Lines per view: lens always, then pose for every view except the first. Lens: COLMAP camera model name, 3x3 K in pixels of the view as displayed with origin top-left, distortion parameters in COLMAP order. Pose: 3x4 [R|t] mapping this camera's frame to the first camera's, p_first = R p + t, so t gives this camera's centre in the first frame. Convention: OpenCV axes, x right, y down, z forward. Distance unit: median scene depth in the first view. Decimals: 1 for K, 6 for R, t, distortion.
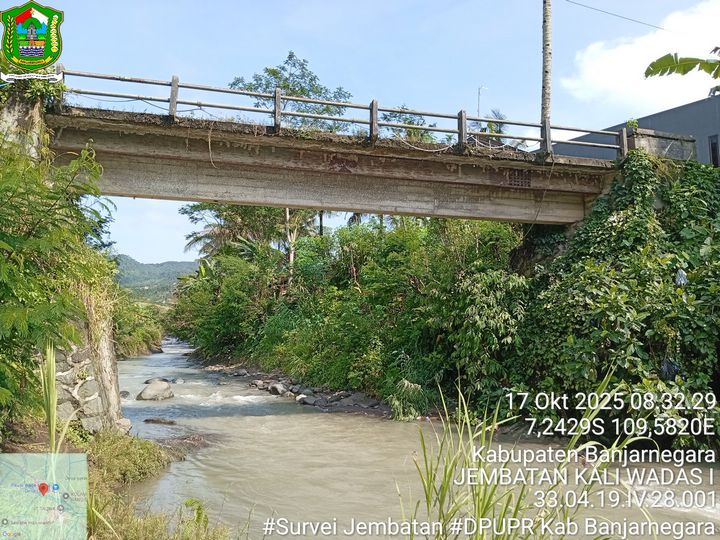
lens RADIAL K [[544.5, 0, 358.0], [0, 544.5, 272.0], [0, 0, 1]] dist [0.107436, -0.222664]
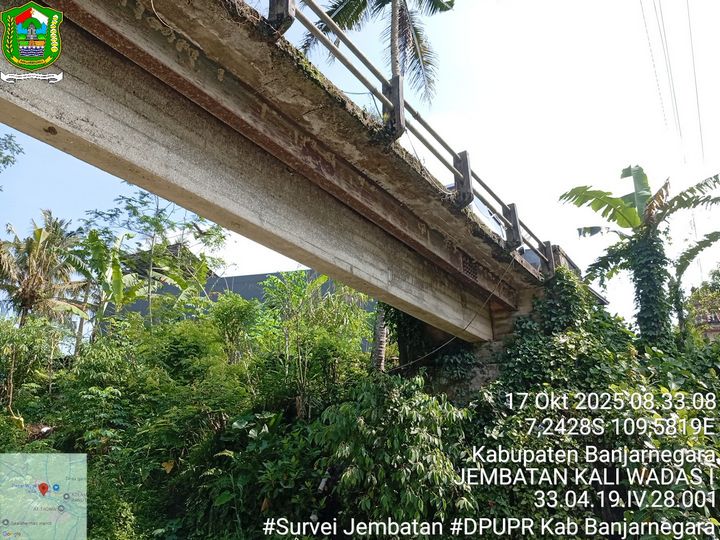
lens RADIAL K [[548.0, 0, 354.9], [0, 548.0, 270.8], [0, 0, 1]] dist [0.099387, -0.232071]
pose [[0.754127, 0.225461, 0.616814, -0.287826], [-0.053527, 0.957199, -0.284437, 0.053721], [-0.654543, 0.181486, 0.733918, 0.555229]]
